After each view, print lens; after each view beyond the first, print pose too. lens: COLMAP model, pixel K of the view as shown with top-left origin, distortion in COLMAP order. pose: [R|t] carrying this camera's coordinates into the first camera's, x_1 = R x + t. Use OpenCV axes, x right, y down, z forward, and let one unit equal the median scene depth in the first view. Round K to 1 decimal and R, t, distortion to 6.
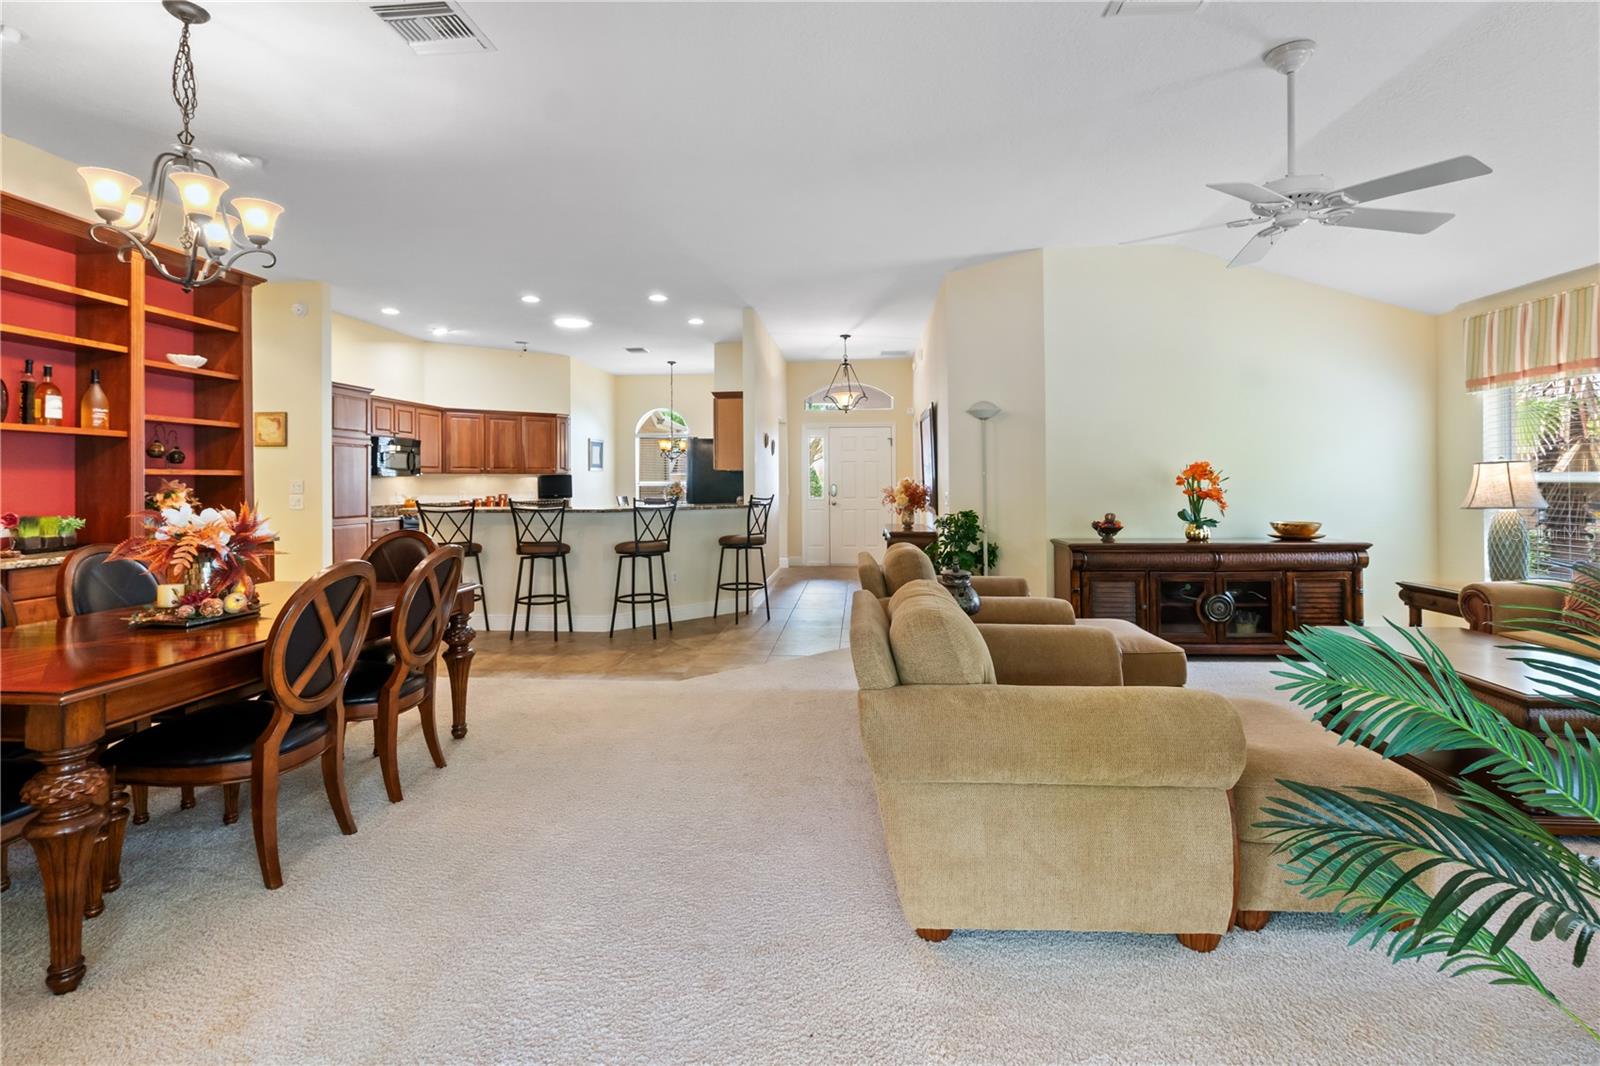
lens RADIAL K [[753.1, 0, 800.5], [0, 753.1, 474.1], [0, 0, 1]] dist [-0.001434, -0.000315]
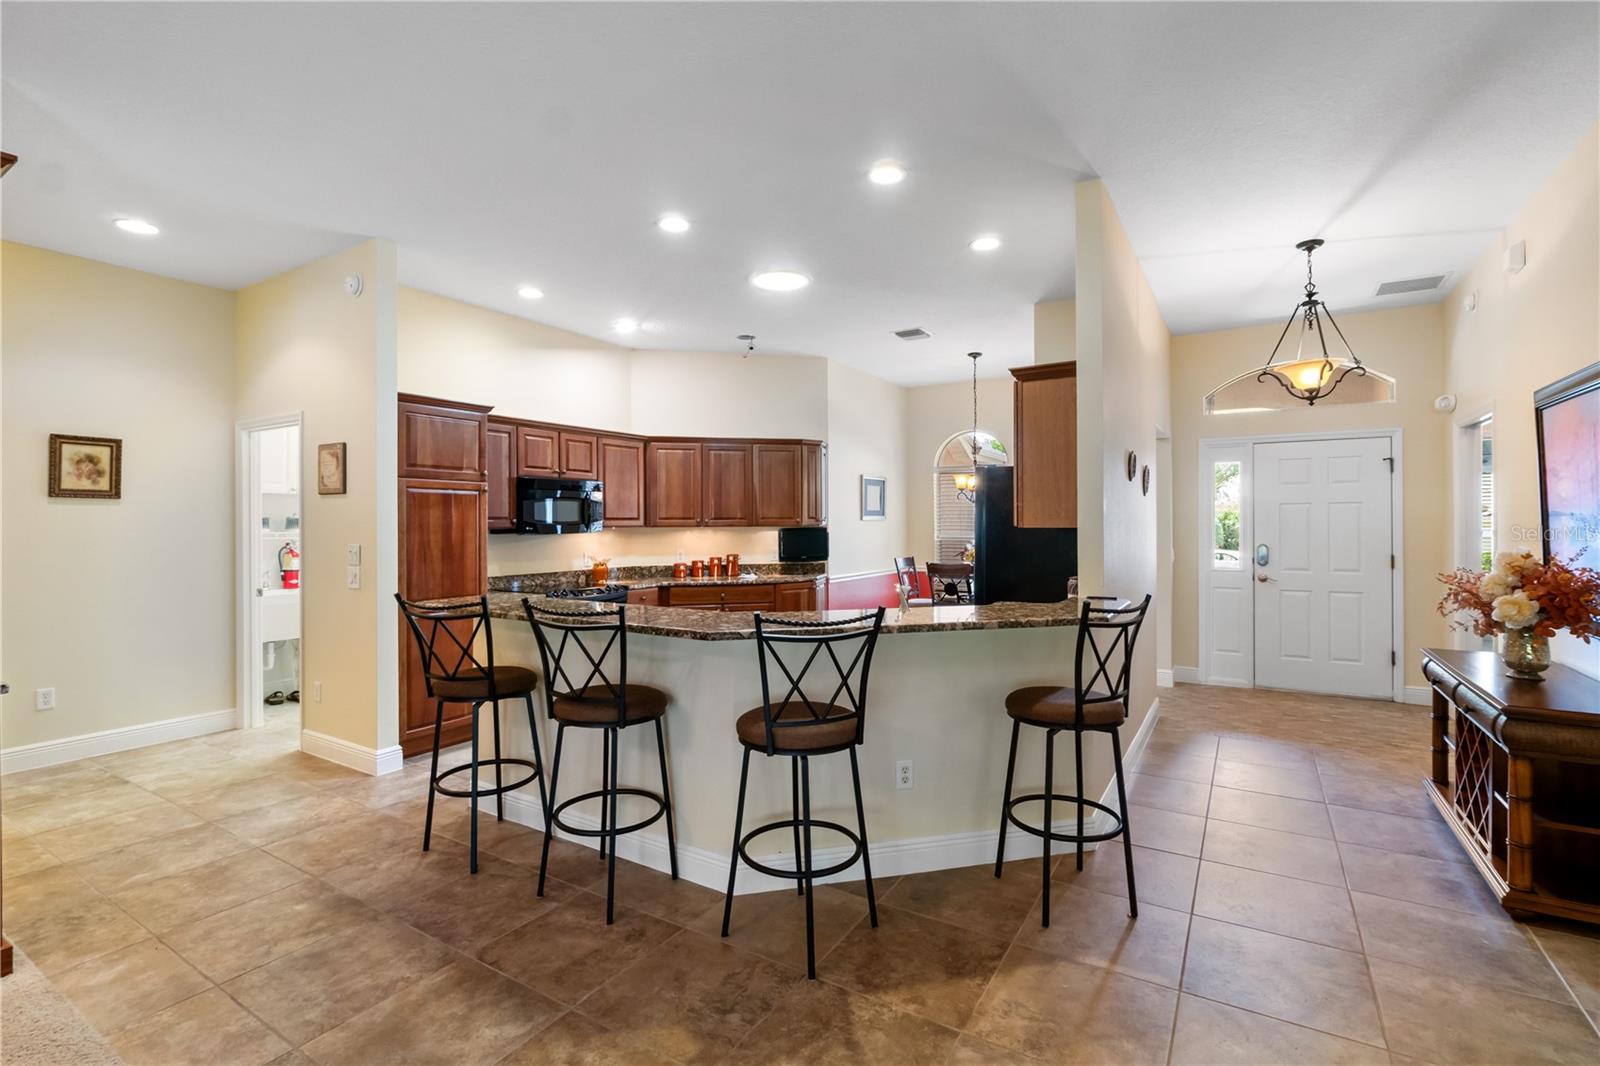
lens RADIAL K [[733.5, 0, 806.8], [0, 733.5, 522.8], [0, 0, 1]] dist [-0.006681, -0.000745]
pose [[0.892923, 0.000919, -0.450209, -0.020497], [0.003803, 0.999947, 0.009582, -0.012649], [0.450194, -0.010268, 0.892872, 0.508740]]
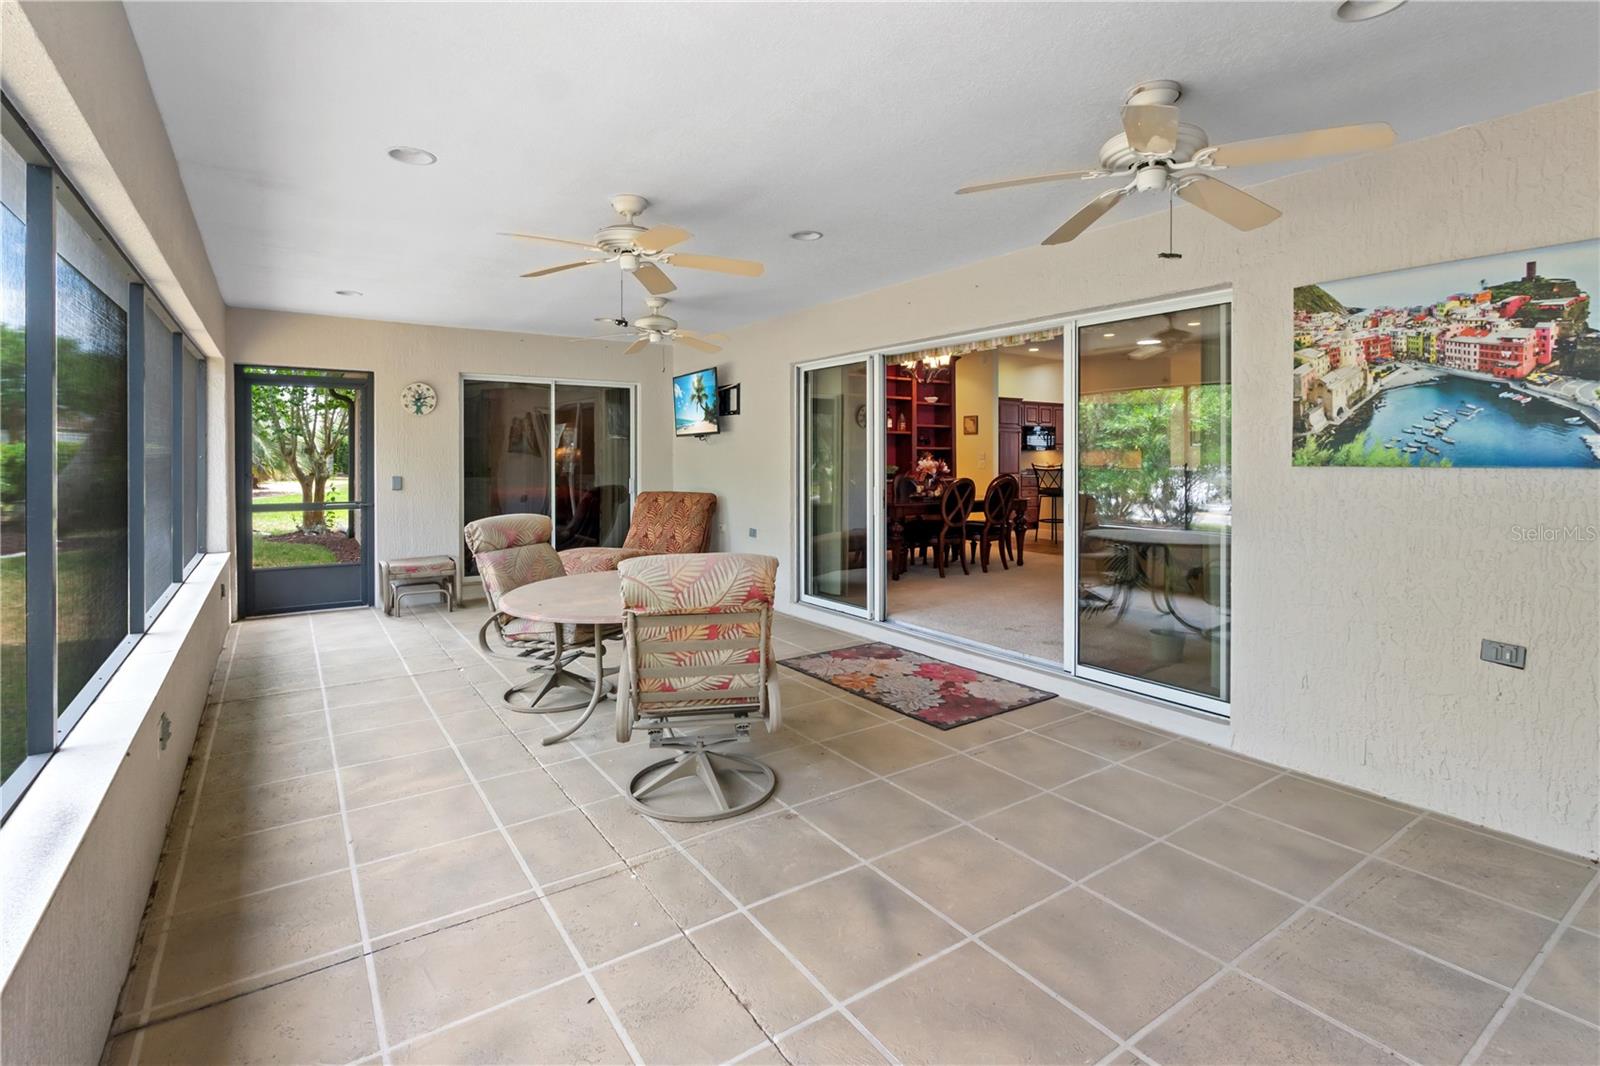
lens RADIAL K [[753.1, 0, 800.5], [0, 753.1, 474.1], [0, 0, 1]] dist [-0.001434, -0.000315]
pose [[0.631018, 0.022943, -0.775429, 0.411638], [0.003161, 0.999478, 0.032145, 0.000732], [0.775762, -0.022735, 0.630616, -0.436893]]
